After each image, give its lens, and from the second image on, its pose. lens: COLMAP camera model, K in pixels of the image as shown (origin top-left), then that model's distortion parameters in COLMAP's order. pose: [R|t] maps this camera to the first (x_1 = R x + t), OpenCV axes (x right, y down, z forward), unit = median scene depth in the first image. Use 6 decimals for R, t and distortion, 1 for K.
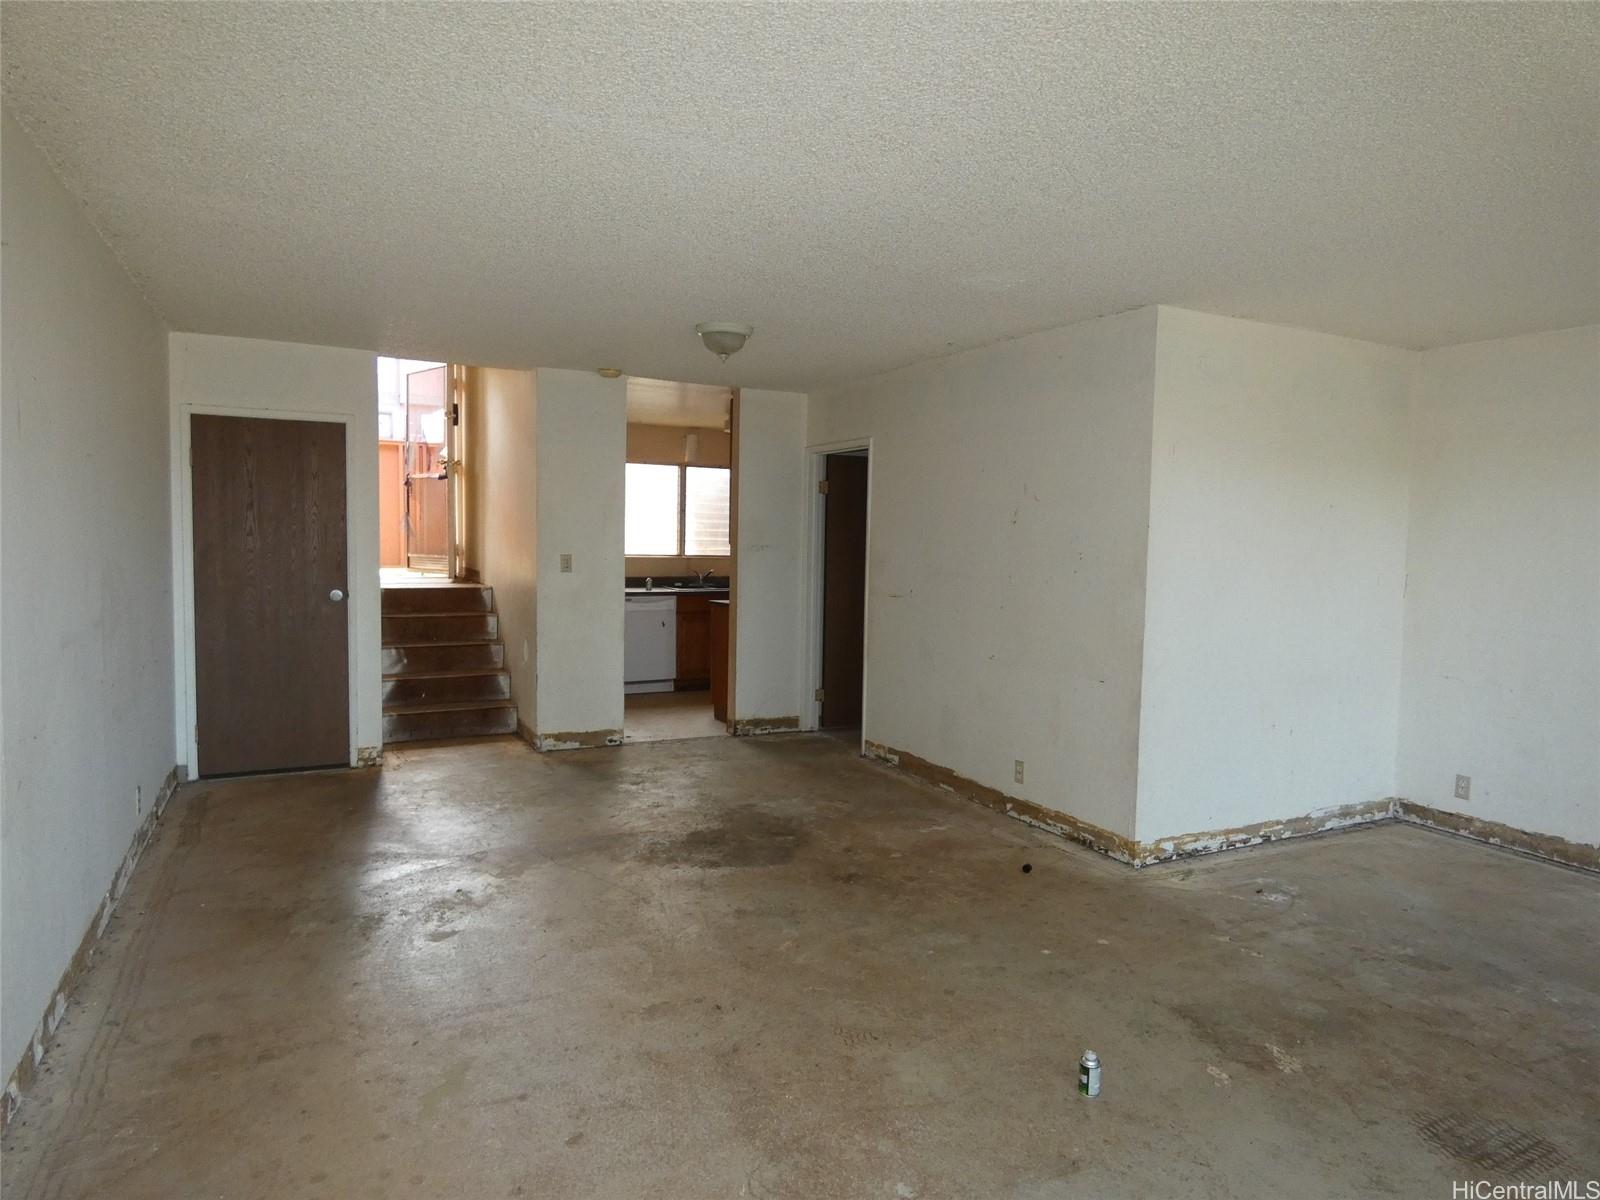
lens RADIAL K [[955.2, 0, 801.5], [0, 955.2, 598.9], [0, 0, 1]] dist [-0.004757, 0.000453]
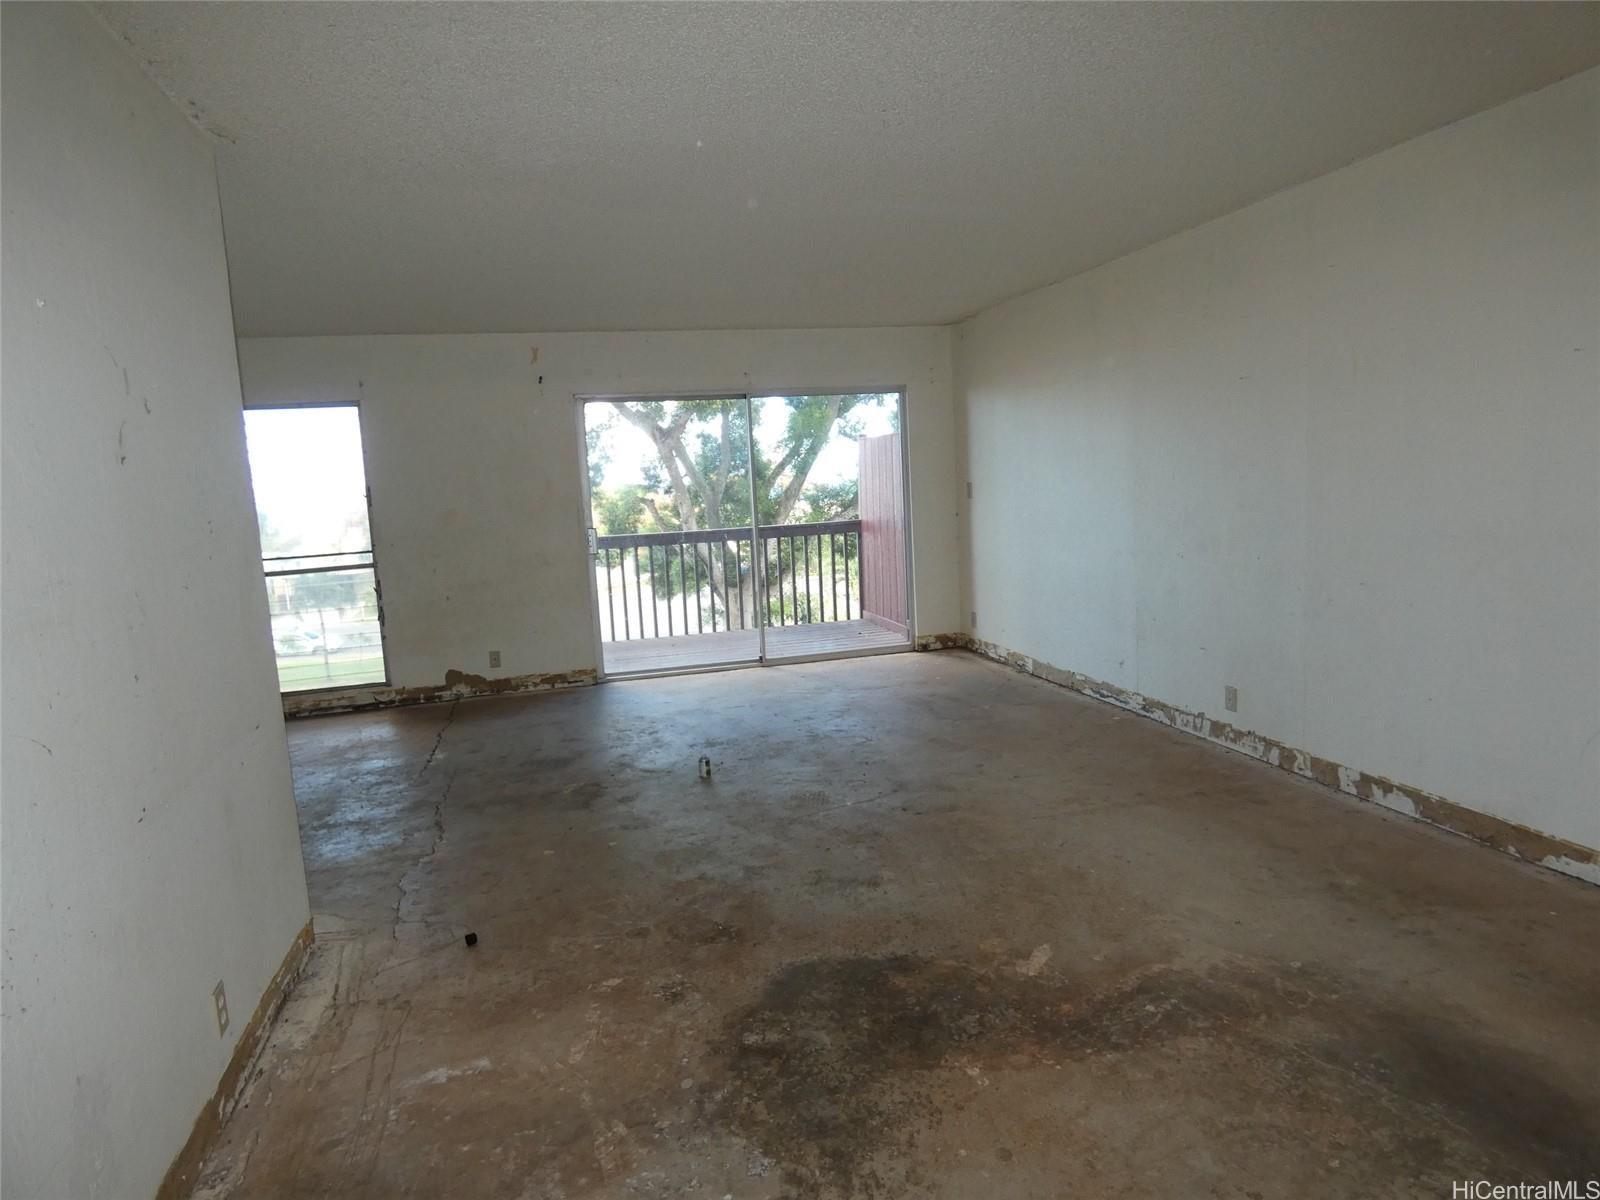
lens RADIAL K [[955.2, 0, 805.3], [0, 955.2, 599.7], [0, 0, 1]] dist [-0.004757, 0.000453]
pose [[-0.975819, 0.003401, 0.218553, -0.193539], [0.048899, 0.977934, 0.203109, -0.120452], [-0.213039, 0.208884, -0.954454, 1.773241]]
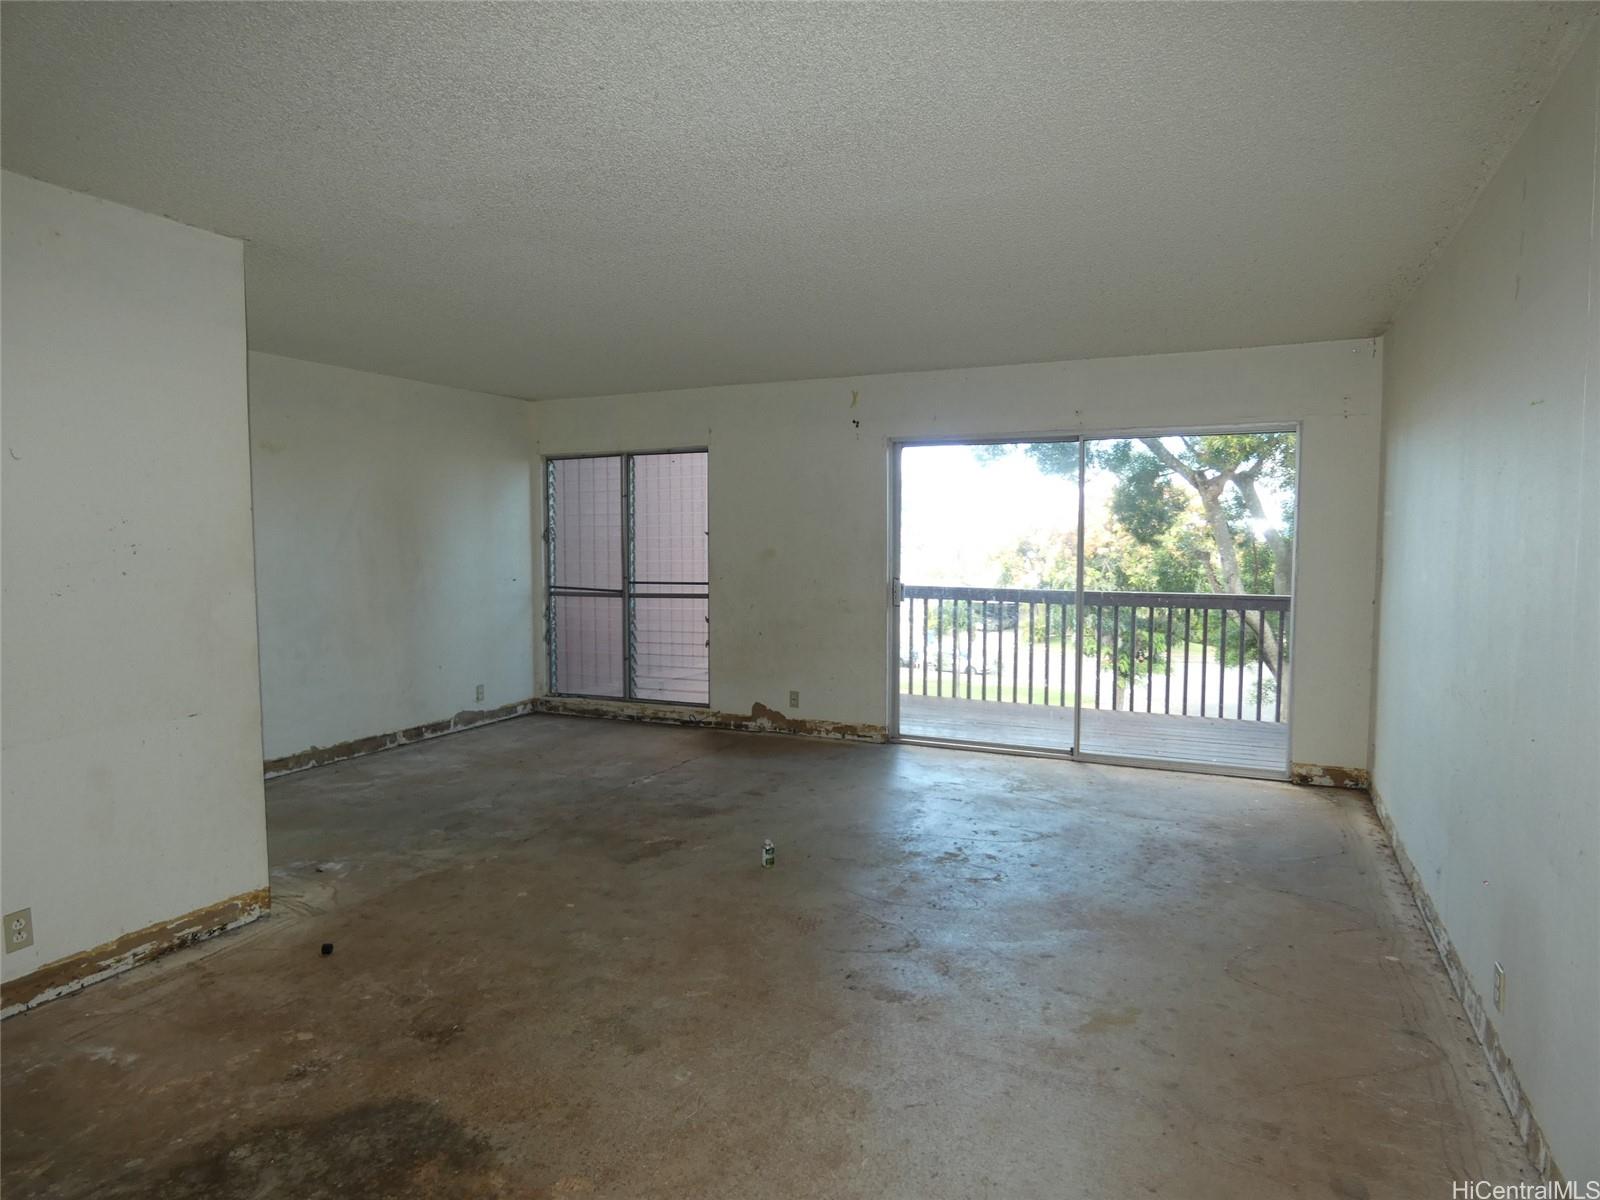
lens RADIAL K [[955.2, 0, 812.8], [0, 955.2, 604.2], [0, 0, 1]] dist [-0.004757, 0.000453]
pose [[-0.613891, -0.076997, 0.785627, -0.664184], [0.043460, 0.990426, 0.131029, -0.090100], [-0.788193, 0.114580, -0.604667, 1.257275]]
